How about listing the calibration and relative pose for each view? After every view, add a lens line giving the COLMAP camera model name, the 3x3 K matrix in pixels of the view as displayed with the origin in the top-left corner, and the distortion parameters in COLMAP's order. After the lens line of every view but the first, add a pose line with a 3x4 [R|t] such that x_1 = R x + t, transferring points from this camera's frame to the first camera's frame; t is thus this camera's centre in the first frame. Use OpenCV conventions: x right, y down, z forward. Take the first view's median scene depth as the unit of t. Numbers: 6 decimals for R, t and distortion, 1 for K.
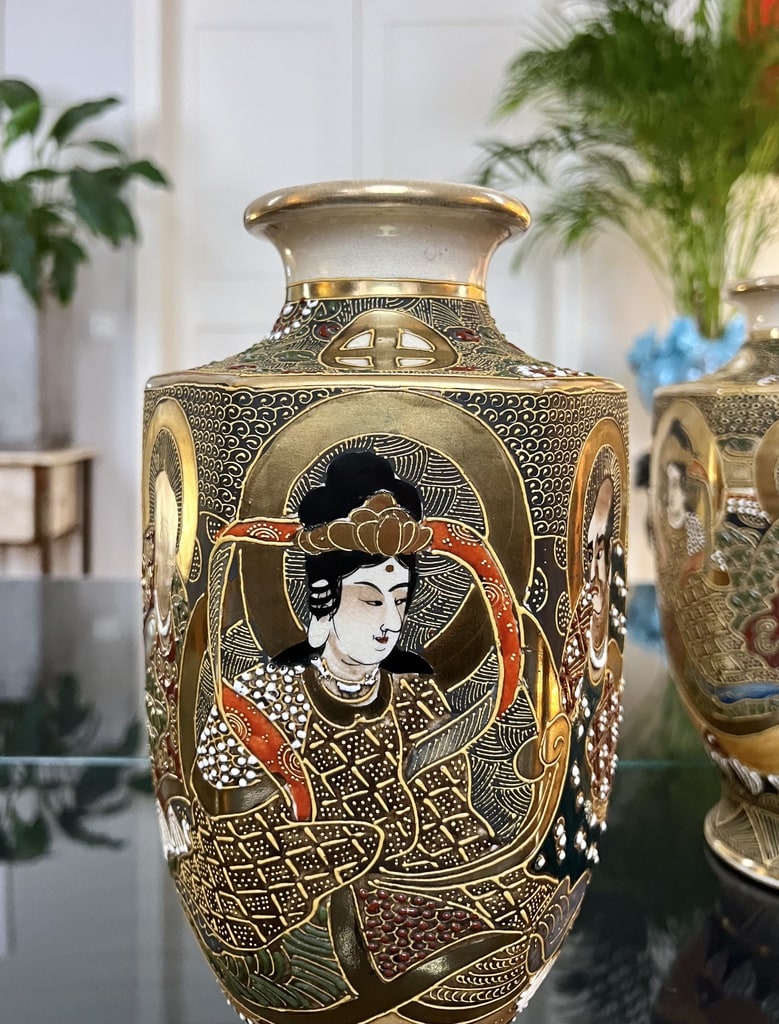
lens RADIAL K [[832.6, 0, 387.0], [0, 832.6, 436.6], [0, 0, 1]] dist [0.061258, -0.144036]
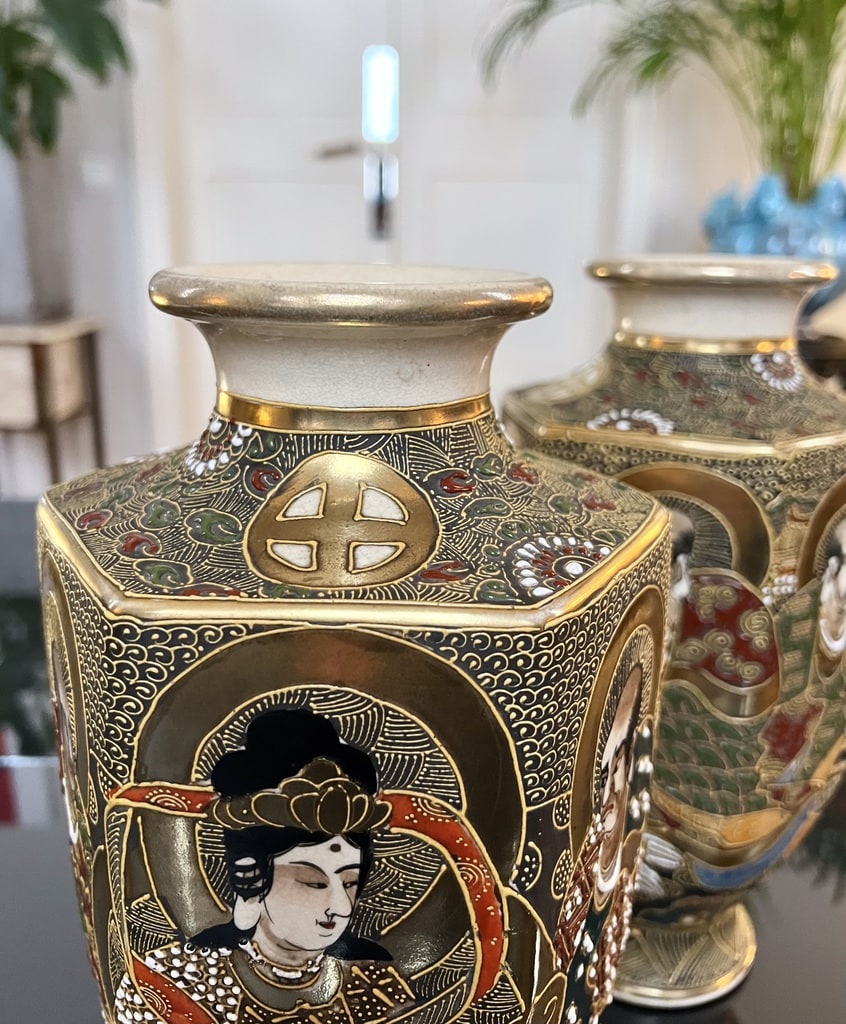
lens RADIAL K [[893.9, 0, 453.0], [0, 893.9, 510.1], [0, 0, 1]] dist [0.000978, -0.013723]
pose [[0.999647, 0.010256, 0.024492, 0.086094], [-0.015896, 0.969992, 0.242615, -0.334910], [-0.021269, -0.242919, 0.969813, 0.274813]]
